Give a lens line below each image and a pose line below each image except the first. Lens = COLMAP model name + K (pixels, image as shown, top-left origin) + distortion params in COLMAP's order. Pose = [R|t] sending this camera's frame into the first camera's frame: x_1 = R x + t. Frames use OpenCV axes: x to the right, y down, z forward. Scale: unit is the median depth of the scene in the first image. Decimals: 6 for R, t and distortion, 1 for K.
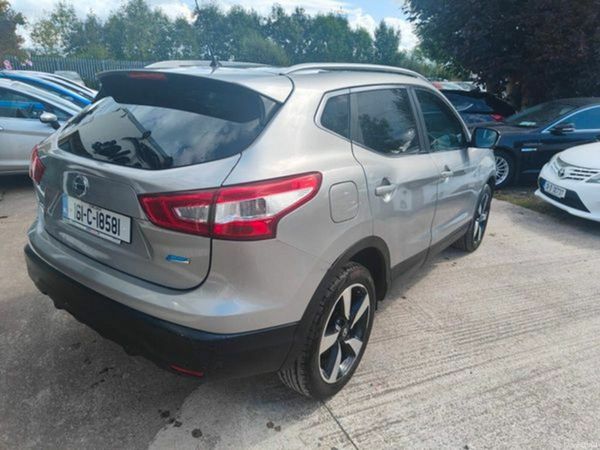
lens RADIAL K [[419.3, 0, 298.9], [0, 419.3, 226.1], [0, 0, 1]] dist [0.000370, 0.001540]
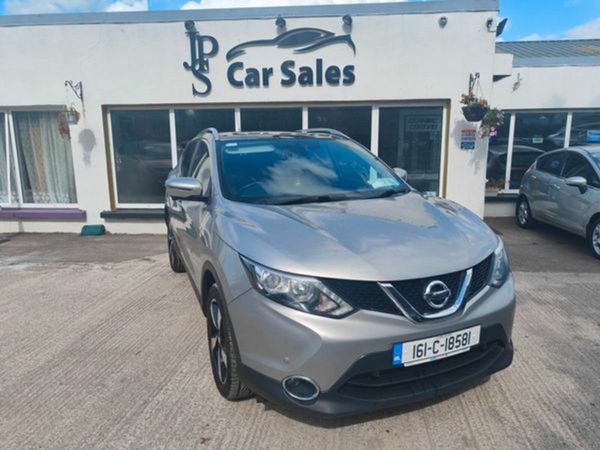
lens RADIAL K [[419.3, 0, 298.9], [0, 419.3, 226.1], [0, 0, 1]] dist [0.000370, 0.001540]
pose [[-0.522303, 0.119683, -0.844319, 0.117512], [-0.286807, 0.907769, 0.306098, -0.051989], [0.803082, 0.402033, -0.439805, 0.175895]]
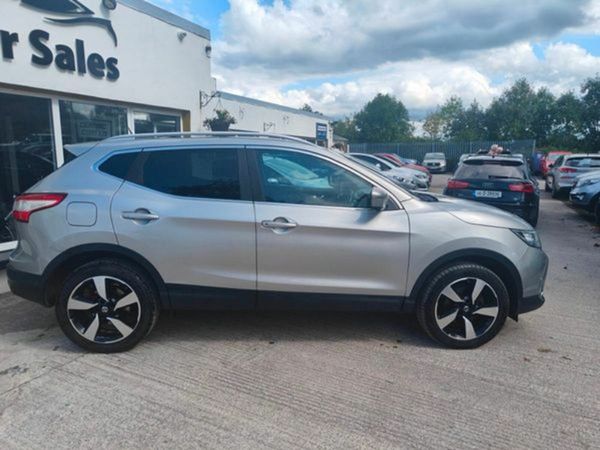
lens RADIAL K [[421.1, 0, 311.5], [0, 421.1, 225.1], [0, 0, 1]] dist [0.005533, 0.002861]
pose [[0.642401, 0.091937, -0.760834, 0.112567], [-0.229849, 0.970189, -0.076835, -0.005666], [0.731088, 0.224235, 0.644382, 0.035169]]
